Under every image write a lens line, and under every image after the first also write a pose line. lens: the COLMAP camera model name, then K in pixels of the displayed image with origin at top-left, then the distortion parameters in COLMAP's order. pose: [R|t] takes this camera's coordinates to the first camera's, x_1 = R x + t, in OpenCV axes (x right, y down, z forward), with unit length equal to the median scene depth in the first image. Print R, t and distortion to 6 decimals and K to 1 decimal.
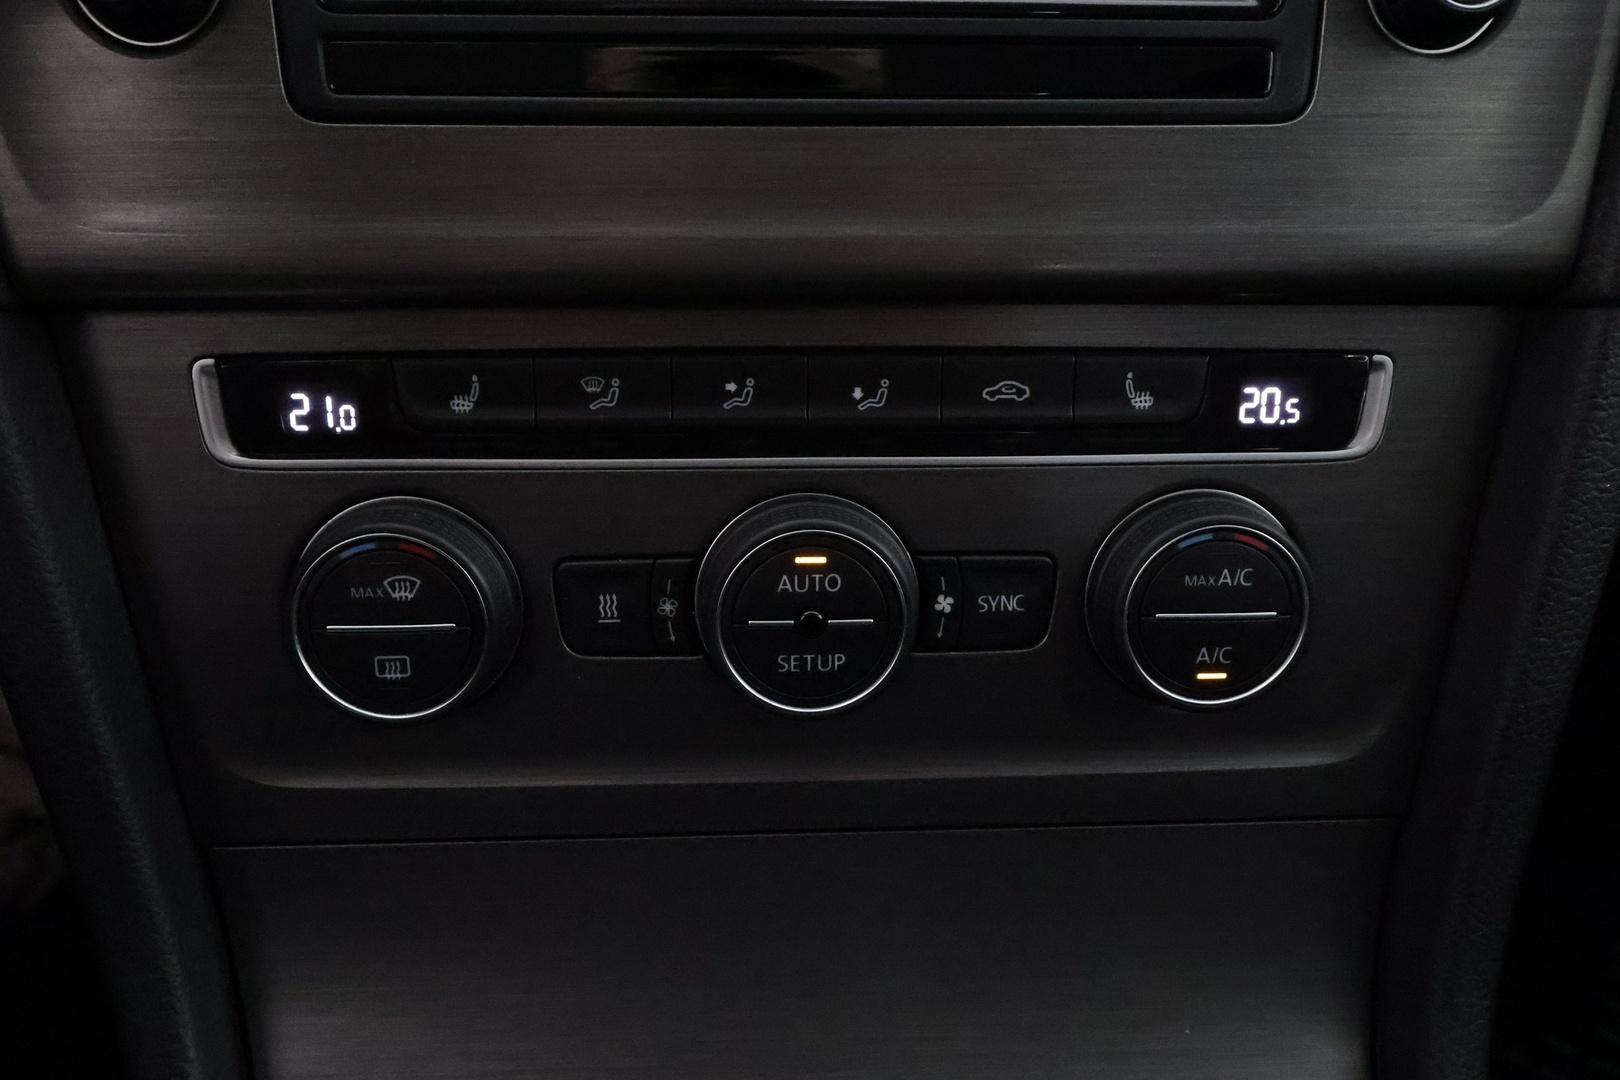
lens RADIAL K [[1285.9, 0, 804.7], [0, 1285.9, 548.7], [0, 0, 1]] dist [0.005377, -0.000749]
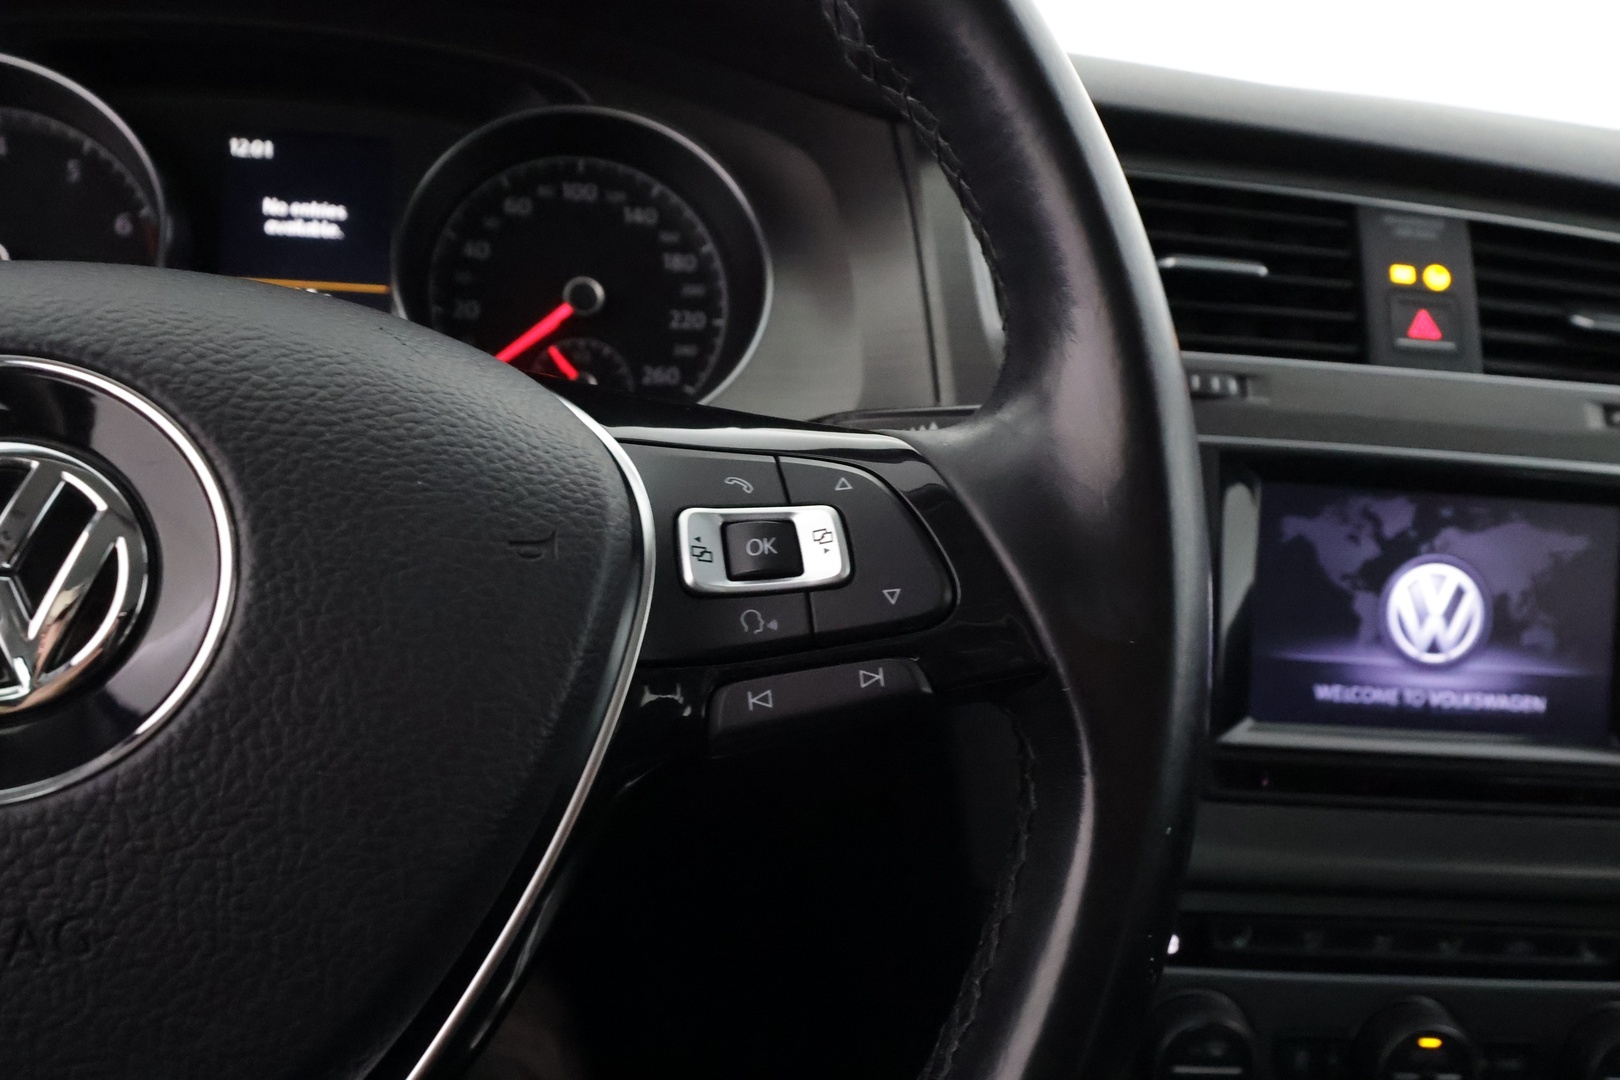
lens RADIAL K [[1285.9, 0, 817.7], [0, 1285.9, 529.1], [0, 0, 1]] dist [0.005377, -0.000749]
pose [[0.995760, 0.069274, 0.060531, -1.004168], [-0.055722, 0.977735, -0.202311, -0.279969], [-0.073198, 0.198080, 0.977449, -0.853134]]
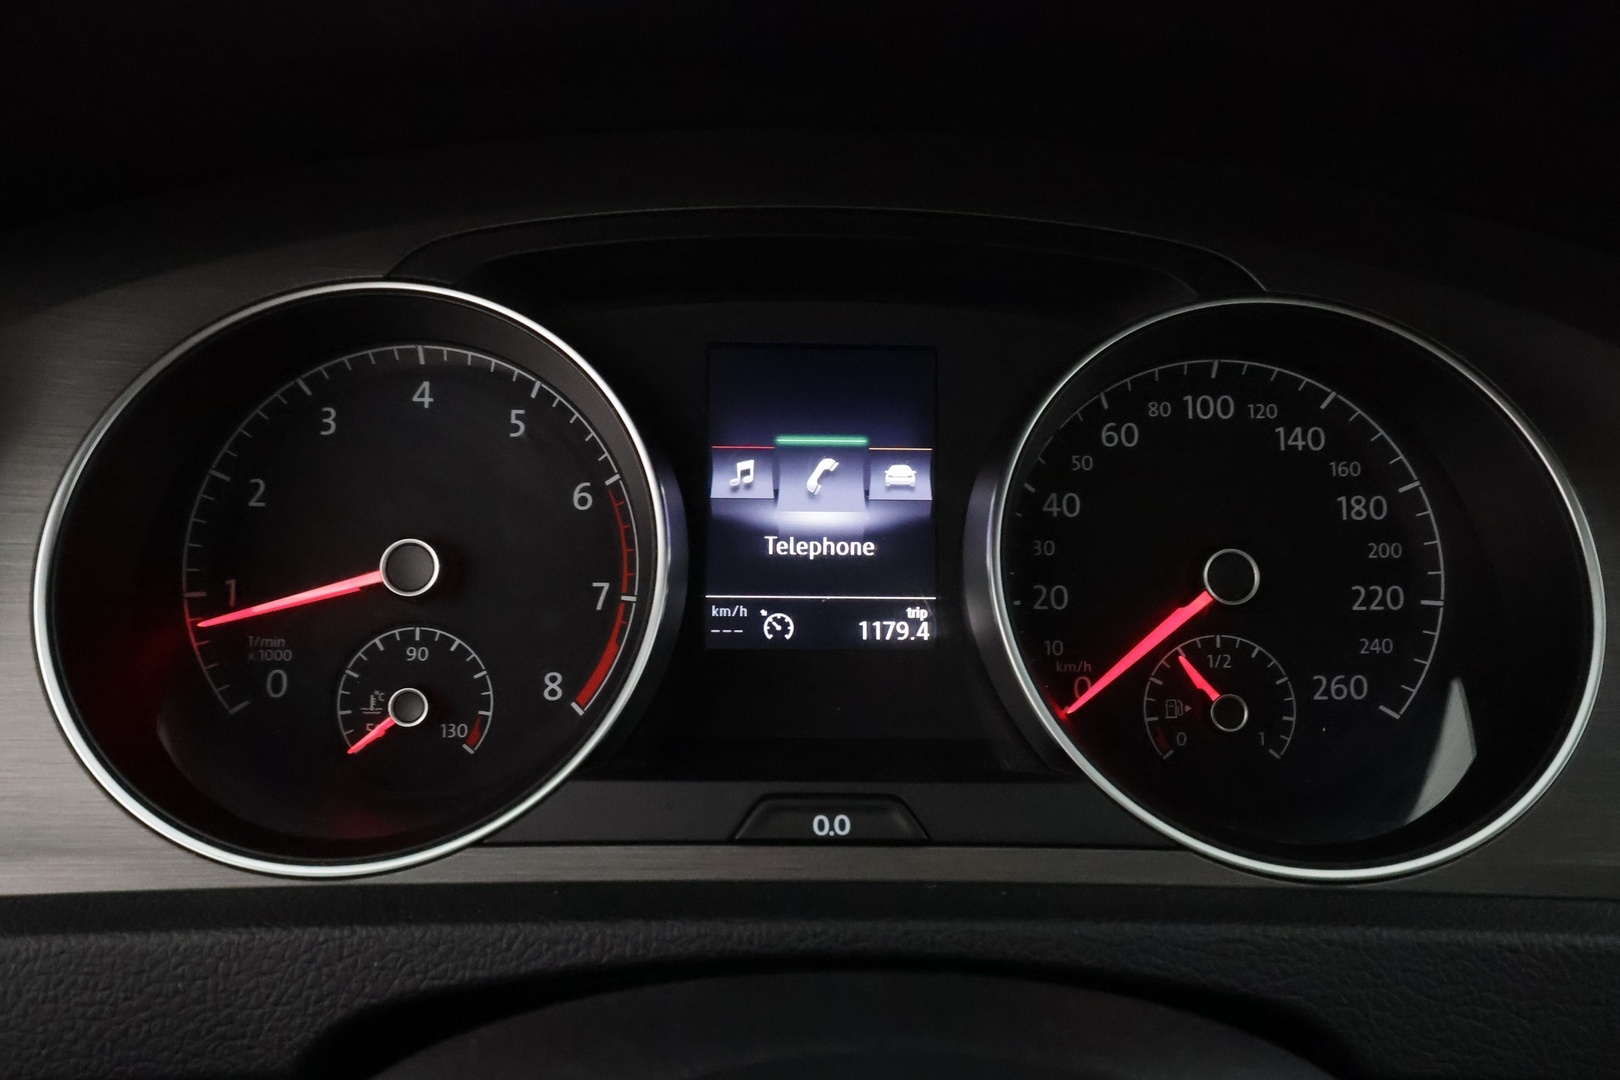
lens RADIAL K [[1285.9, 0, 804.9], [0, 1285.9, 544.8], [0, 0, 1]] dist [0.005377, -0.000749]
pose [[0.987099, 0.067010, -0.145411, -1.502143], [-0.090491, 0.982730, -0.161410, -0.790469], [0.132083, 0.172486, 0.976116, -0.294361]]
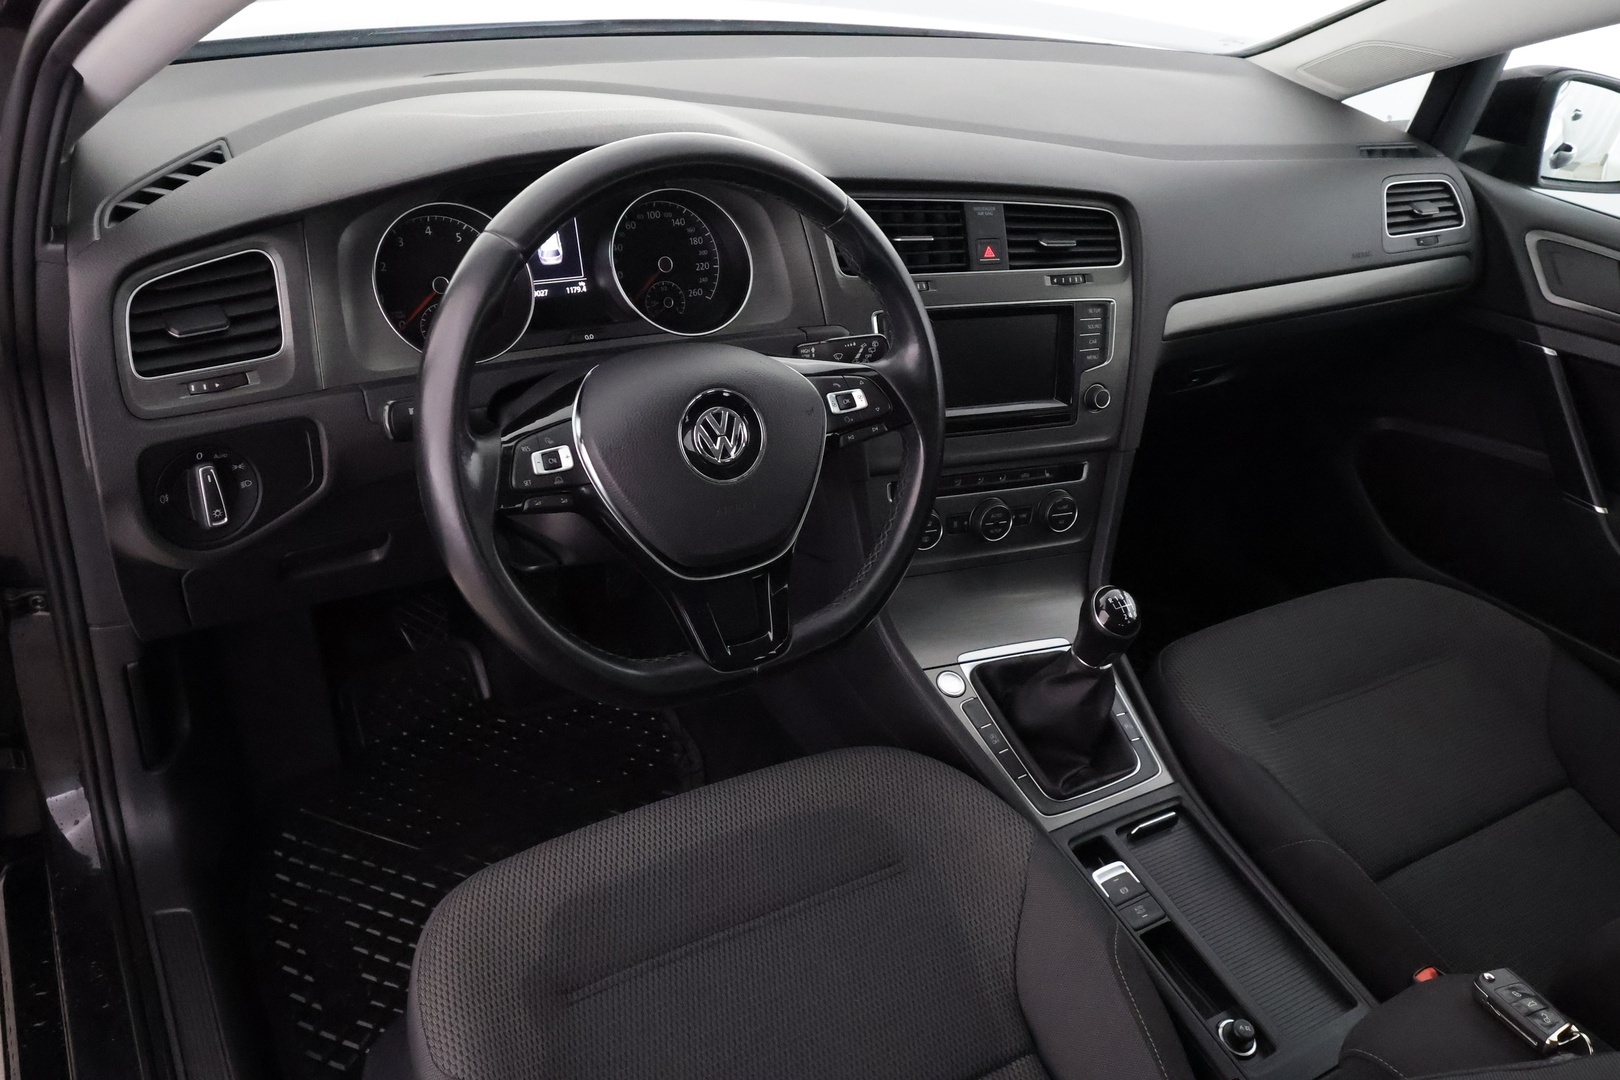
lens RADIAL K [[1285.9, 0, 814.4], [0, 1285.9, 545.3], [0, 0, 1]] dist [0.005377, -0.000749]
pose [[0.932321, -0.099923, 0.347553, -2.487167], [0.071523, 0.993034, 0.093641, -0.391818], [-0.354488, -0.062445, 0.932973, -3.585859]]
